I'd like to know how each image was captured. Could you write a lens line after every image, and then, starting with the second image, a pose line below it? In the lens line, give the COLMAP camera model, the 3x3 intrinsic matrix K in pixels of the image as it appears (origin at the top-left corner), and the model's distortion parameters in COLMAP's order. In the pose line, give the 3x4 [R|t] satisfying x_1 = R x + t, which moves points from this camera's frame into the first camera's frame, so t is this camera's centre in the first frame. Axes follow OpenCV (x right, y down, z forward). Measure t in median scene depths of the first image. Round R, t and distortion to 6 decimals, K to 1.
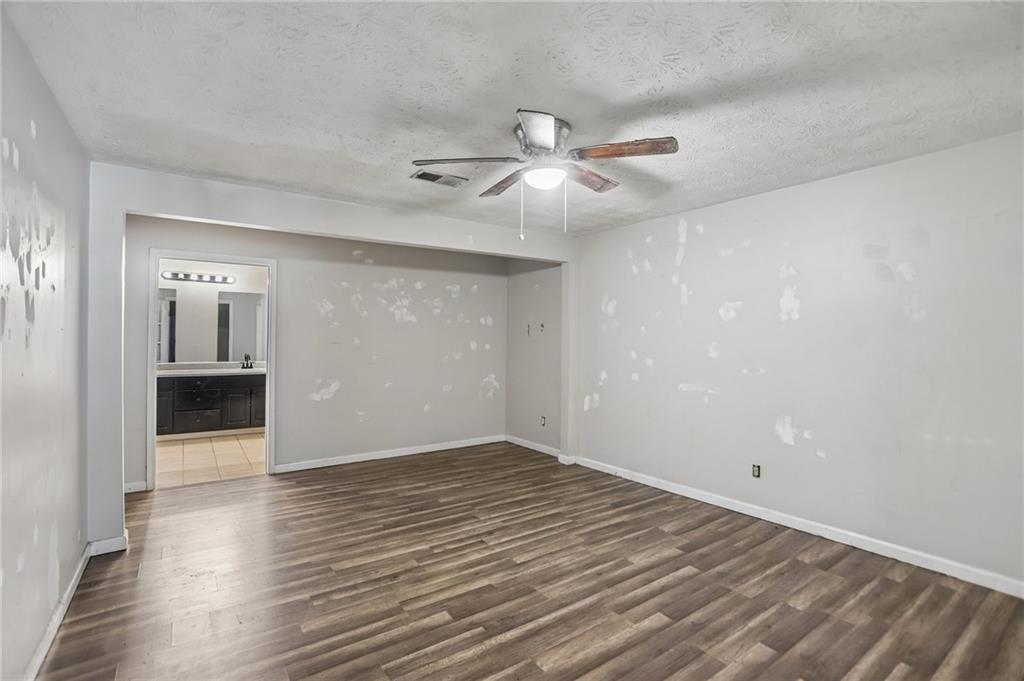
lens RADIAL K [[466.8, 0, 510.9], [0, 466.8, 338.1], [0, 0, 1]] dist [-0.018562, 0.007446]
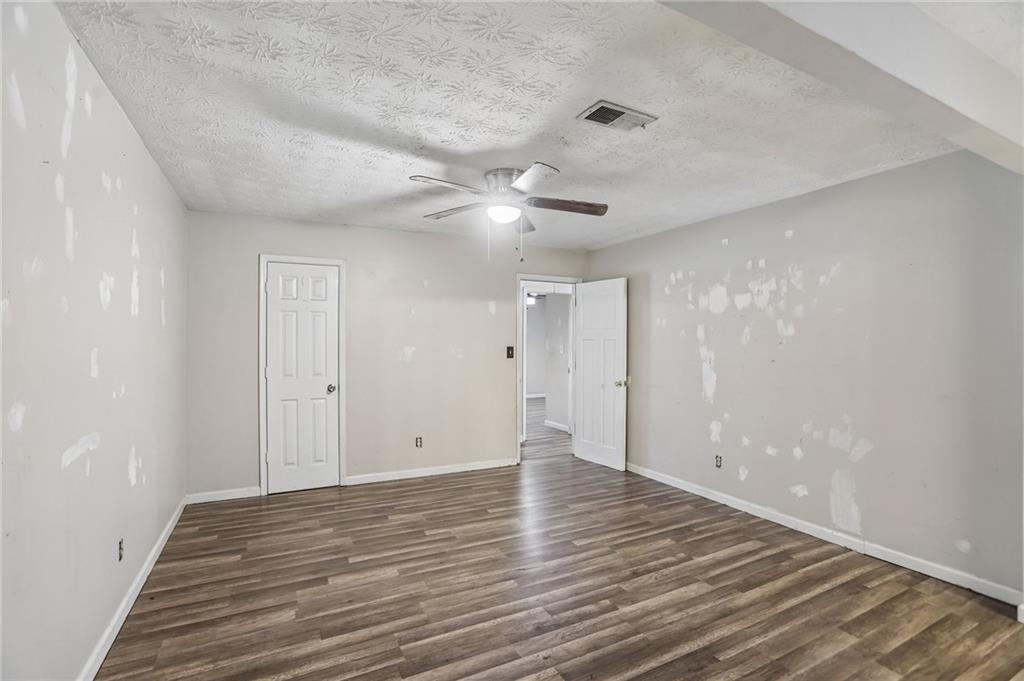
lens RADIAL K [[466.8, 0, 511.2], [0, 466.8, 345.1], [0, 0, 1]] dist [-0.018562, 0.007446]
pose [[-0.990310, -0.007024, 0.138700, -0.107717], [-0.006718, 0.999974, 0.002669, 0.001267], [-0.138715, 0.001711, -0.990331, 1.916238]]
